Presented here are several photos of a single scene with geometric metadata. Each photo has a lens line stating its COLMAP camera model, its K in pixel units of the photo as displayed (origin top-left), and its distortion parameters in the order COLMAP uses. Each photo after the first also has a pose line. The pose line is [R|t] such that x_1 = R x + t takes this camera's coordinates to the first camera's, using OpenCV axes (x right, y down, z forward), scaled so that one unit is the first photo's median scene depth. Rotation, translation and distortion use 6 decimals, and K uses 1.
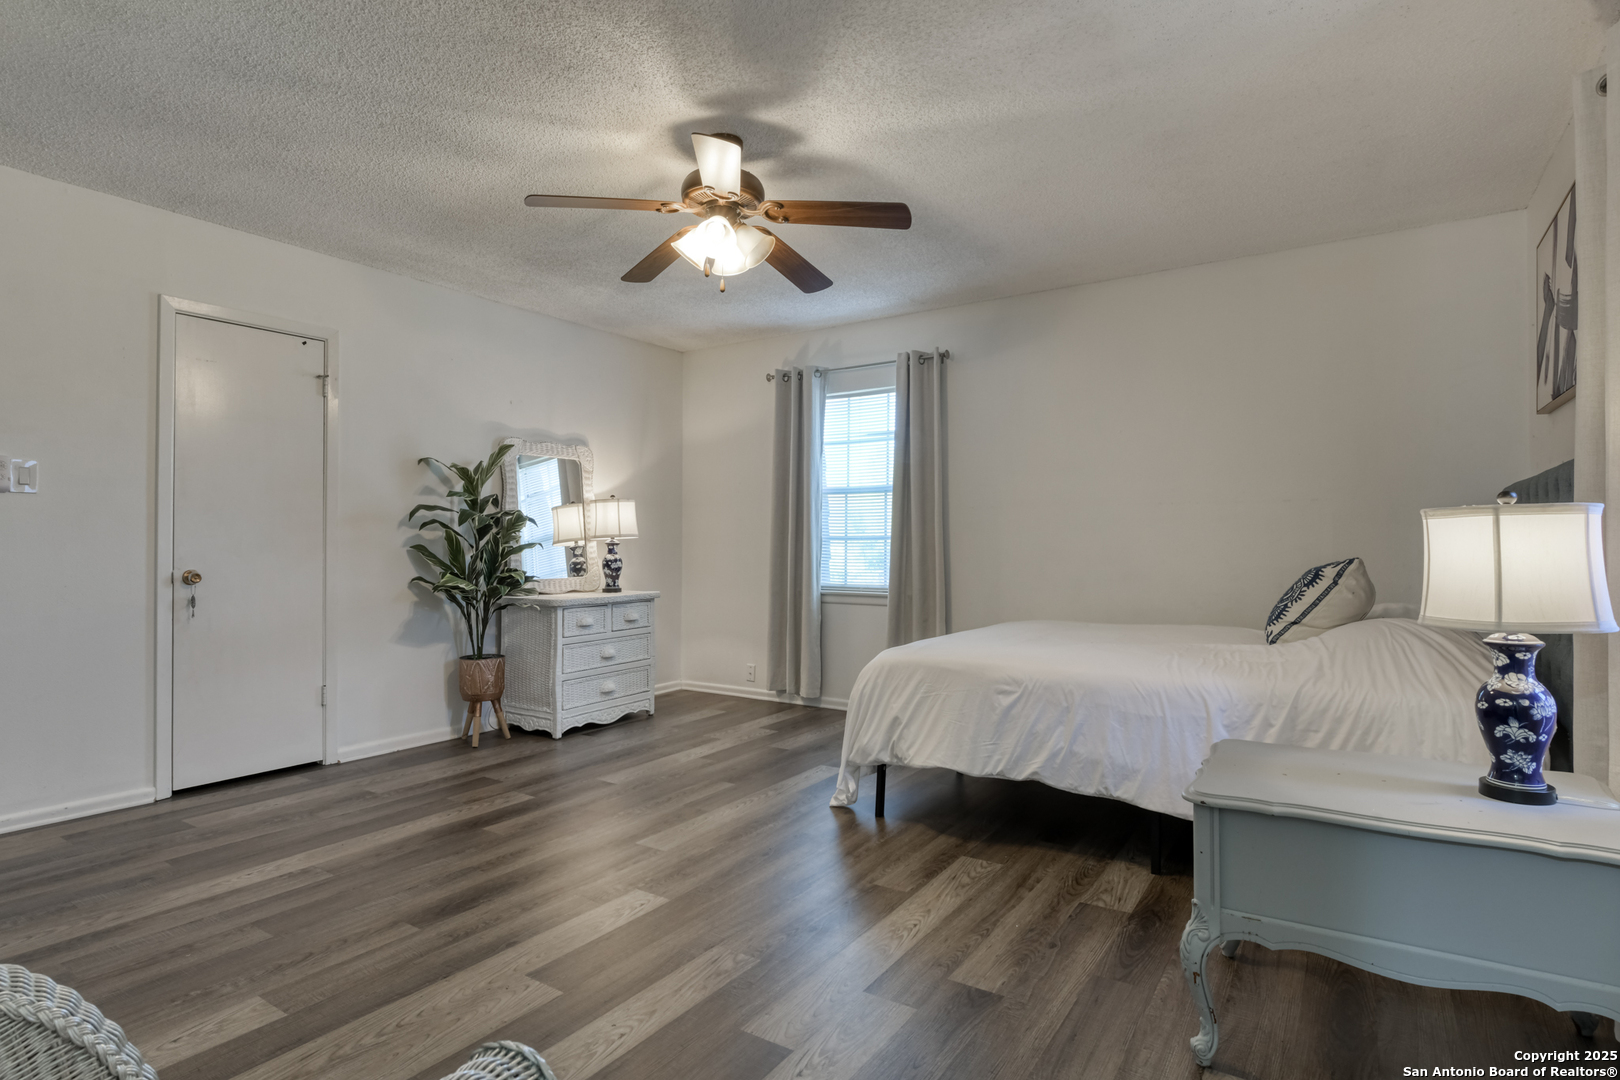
lens RADIAL K [[845.1, 0, 807.3], [0, 845.1, 539.5], [0, 0, 1]] dist [0.001851, -0.000639]
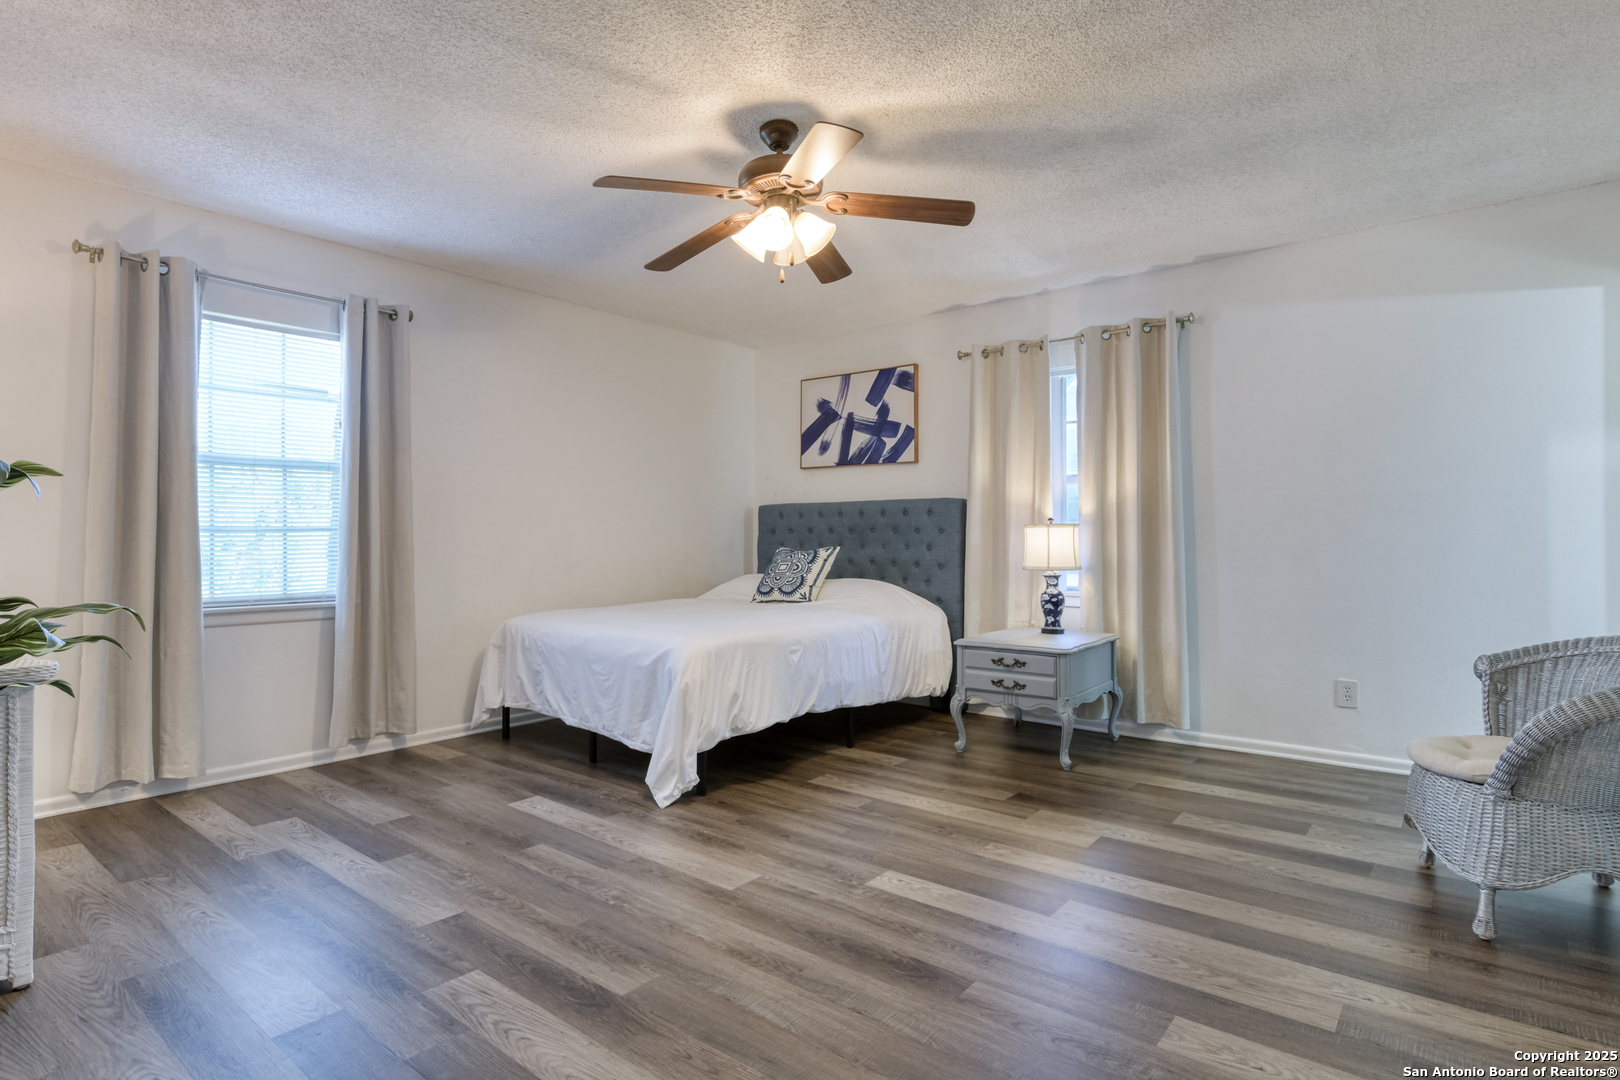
lens RADIAL K [[824.2, 0, 805.6], [0, 824.2, 538.0], [0, 0, 1]] dist [-0.008975, 0.002766]
pose [[0.102076, 0.001949, 0.994775, -1.017678], [-0.002183, 0.999996, -0.001735, 0.008637], [-0.994774, -0.001994, 0.102079, 0.844918]]
